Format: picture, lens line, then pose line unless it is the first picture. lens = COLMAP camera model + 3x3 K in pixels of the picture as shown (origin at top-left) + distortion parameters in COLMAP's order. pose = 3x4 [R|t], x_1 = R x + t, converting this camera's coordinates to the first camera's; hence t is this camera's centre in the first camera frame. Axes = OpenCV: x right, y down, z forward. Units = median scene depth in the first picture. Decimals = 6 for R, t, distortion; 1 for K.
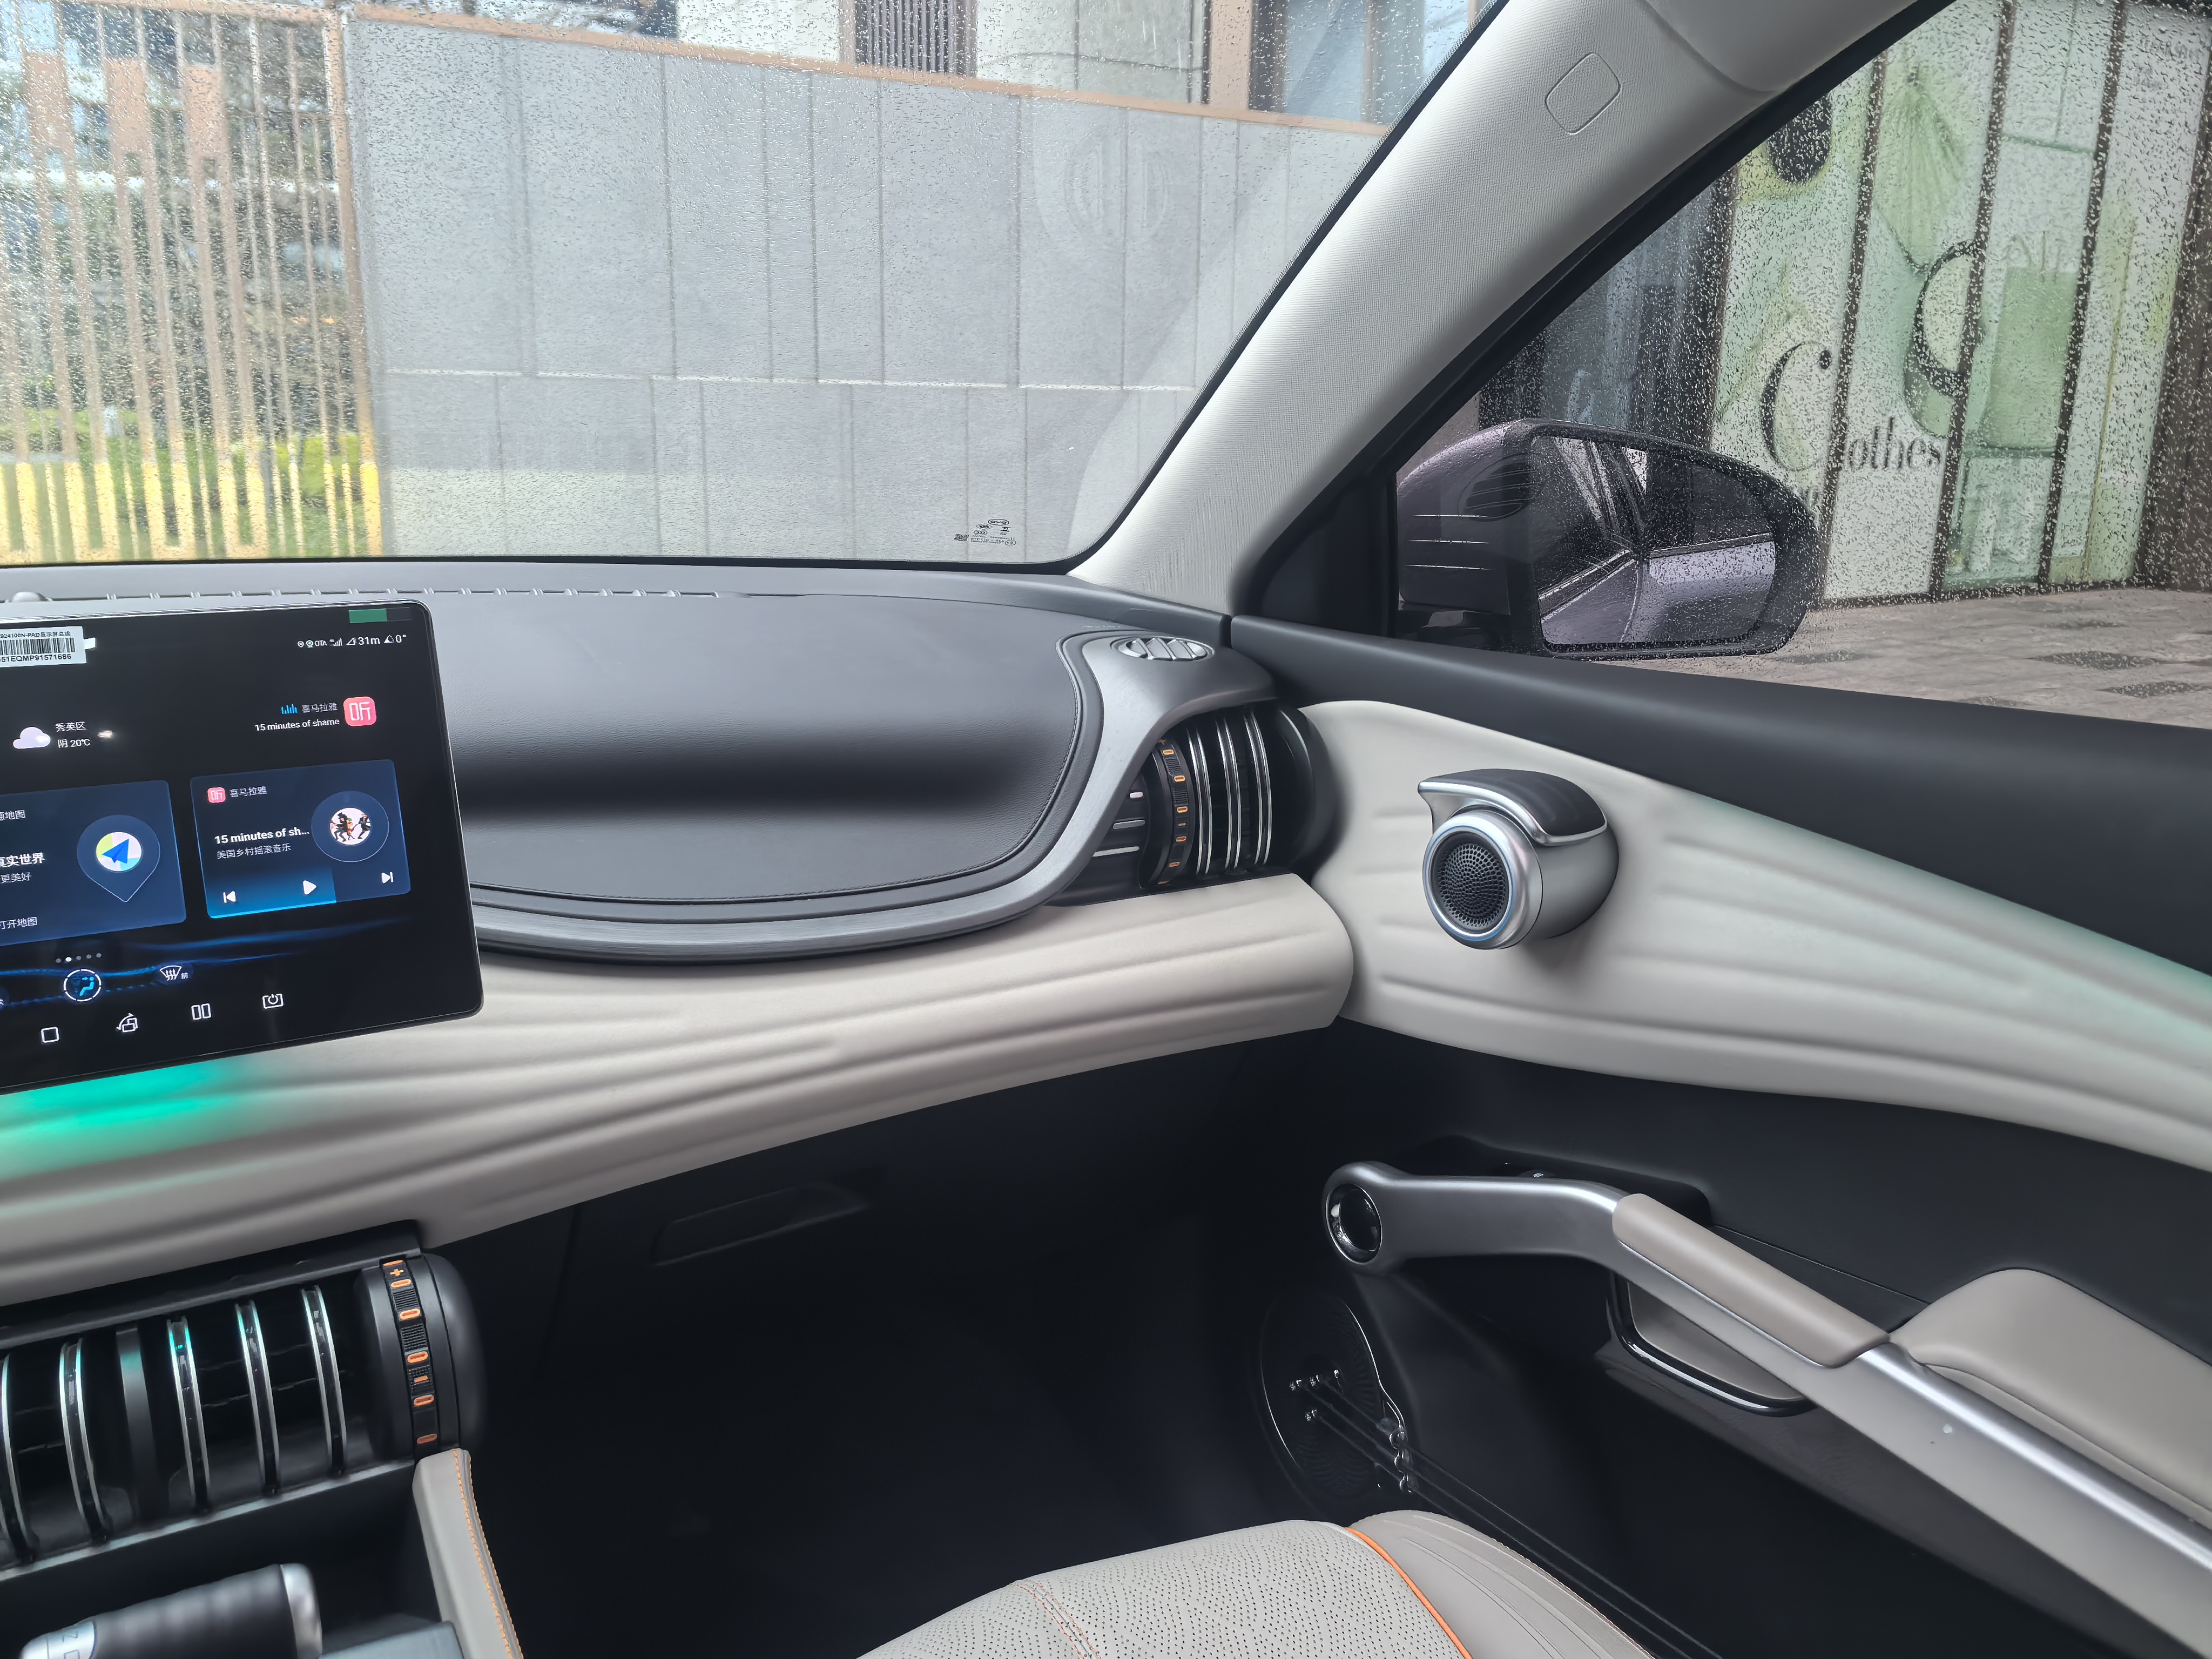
lens RADIAL K [[1742.2, 0, 1074.8], [0, 1742.2, 833.2], [0, 0, 1]] dist [0.070805, -0.092060]
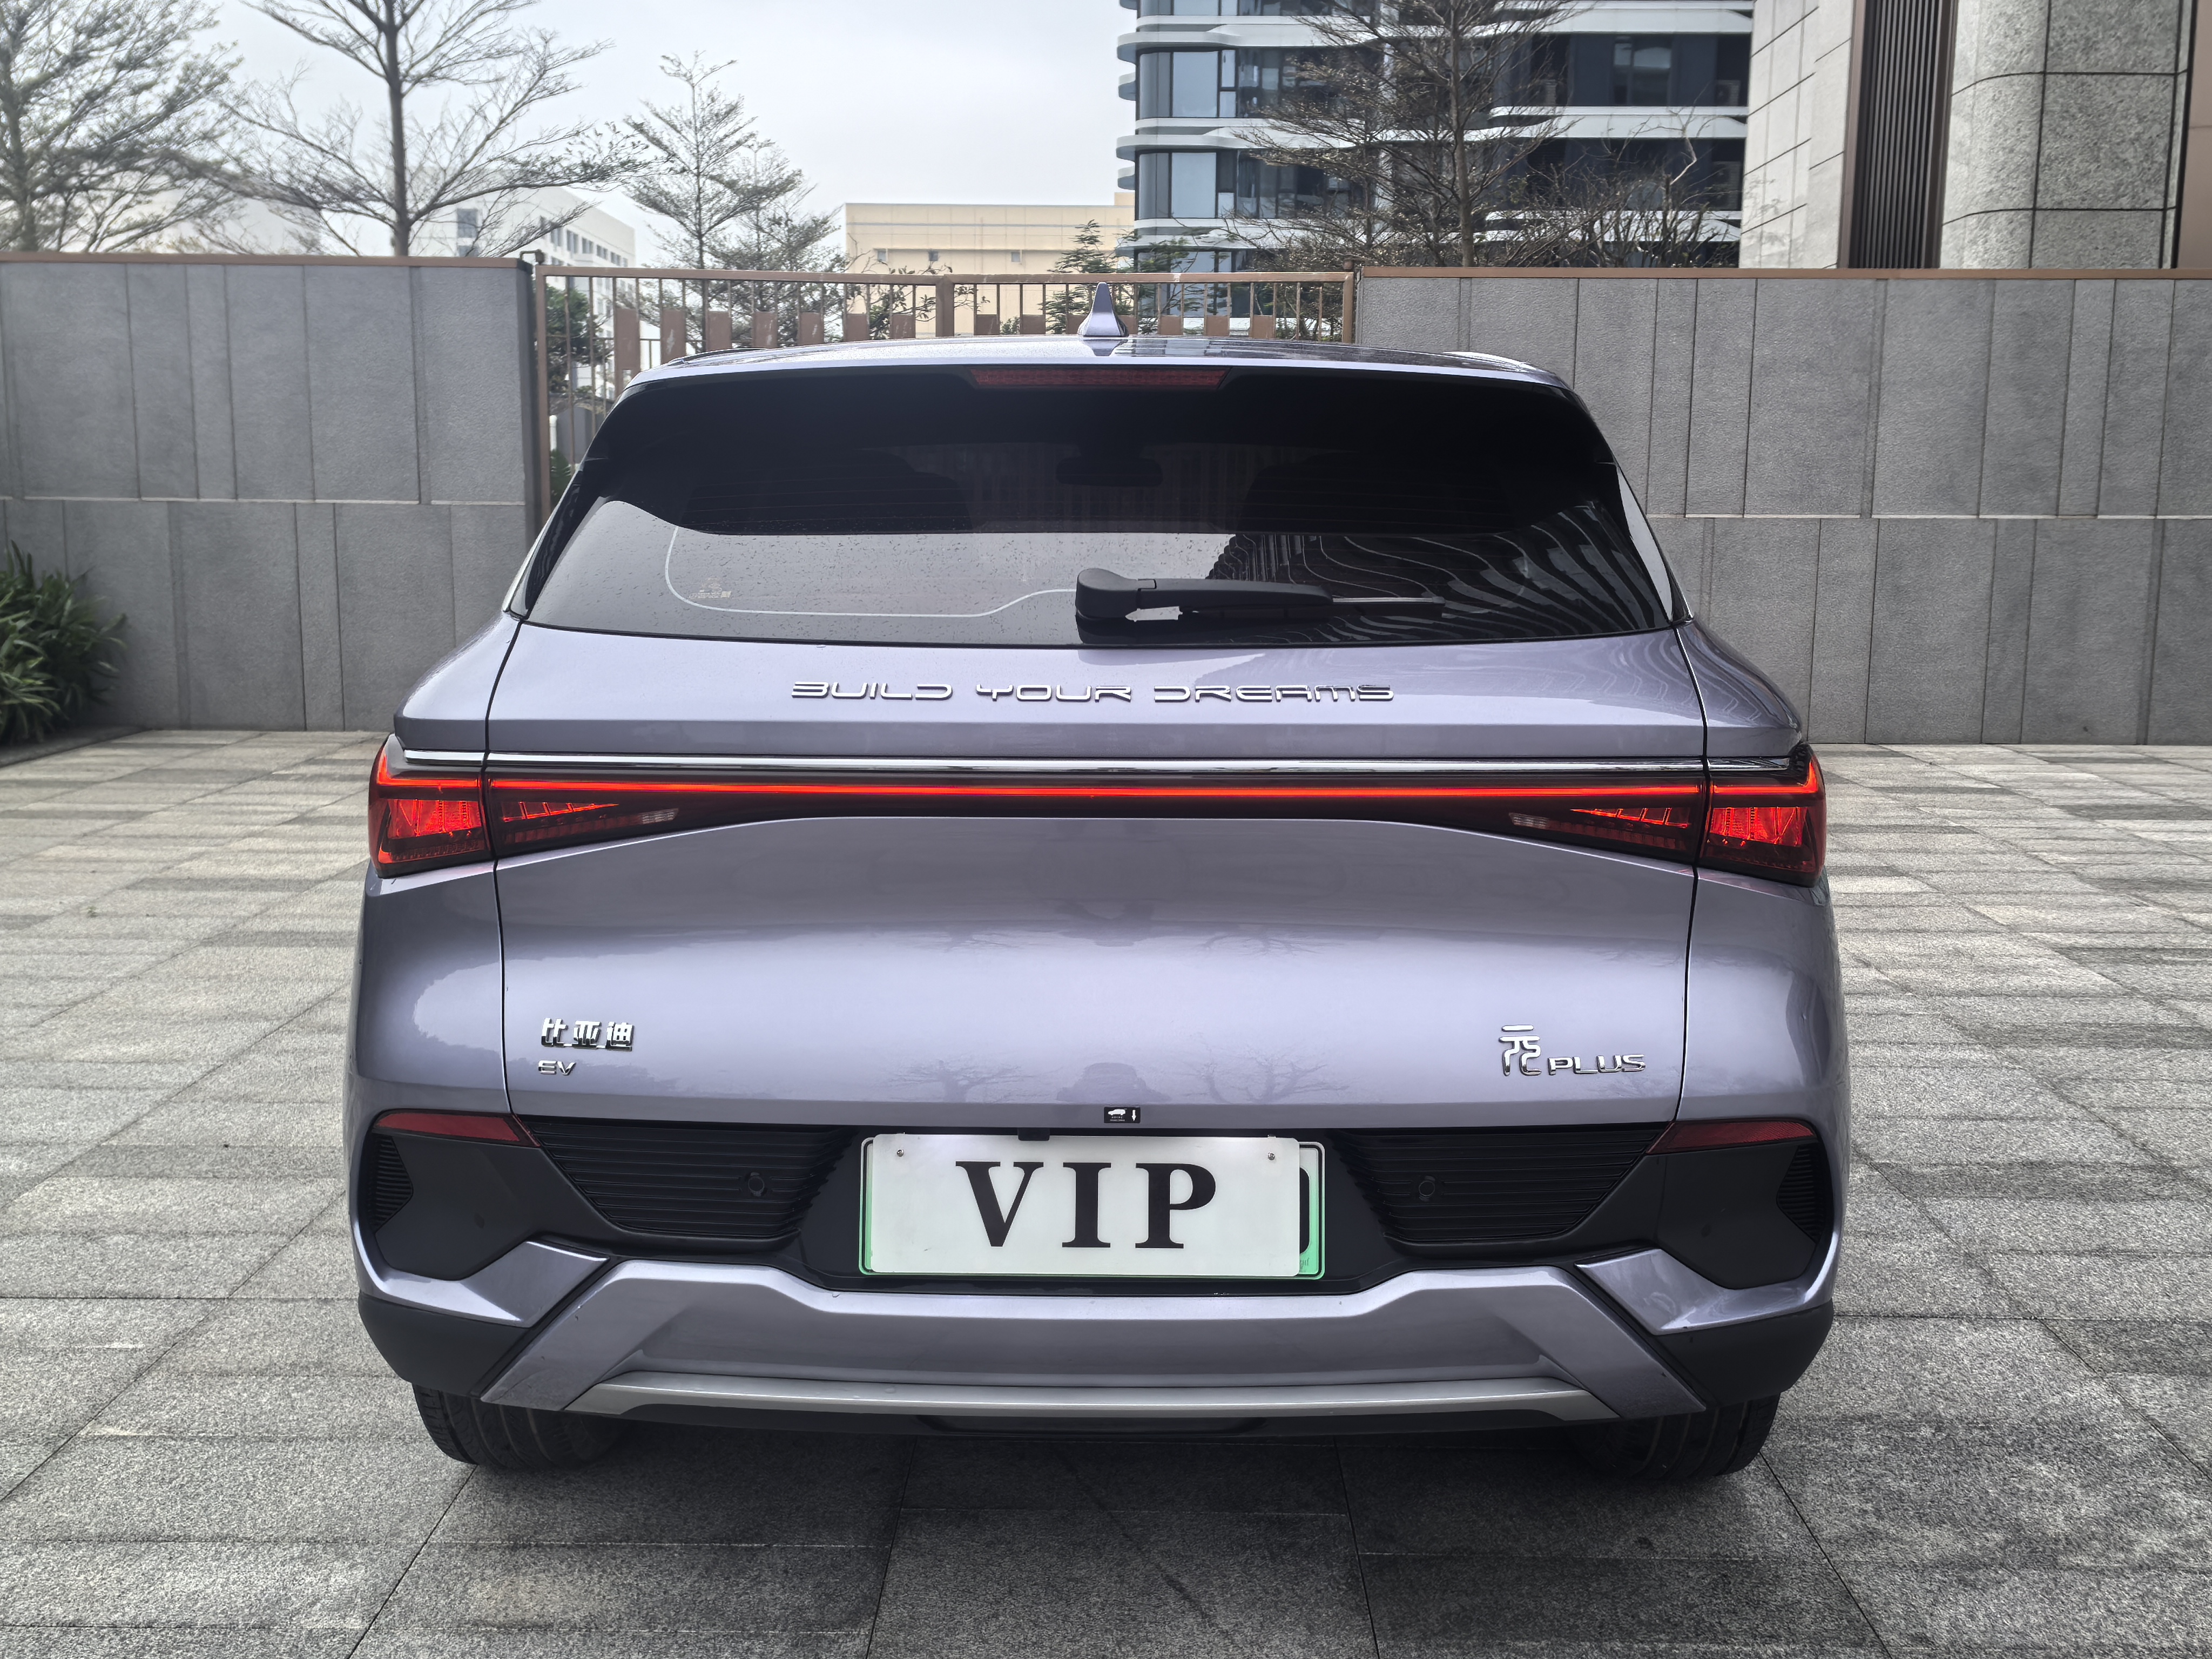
lens RADIAL K [[2103.8, 0, 1107.5], [0, 2103.8, 825.9], [0, 0, 1]] dist [0.031983, 0.000000]
pose [[0.857733, 0.068278, -0.509541, 0.214127], [-0.119024, 0.990586, -0.067619, 0.084146], [0.500127, 0.118647, 0.857786, -0.353514]]
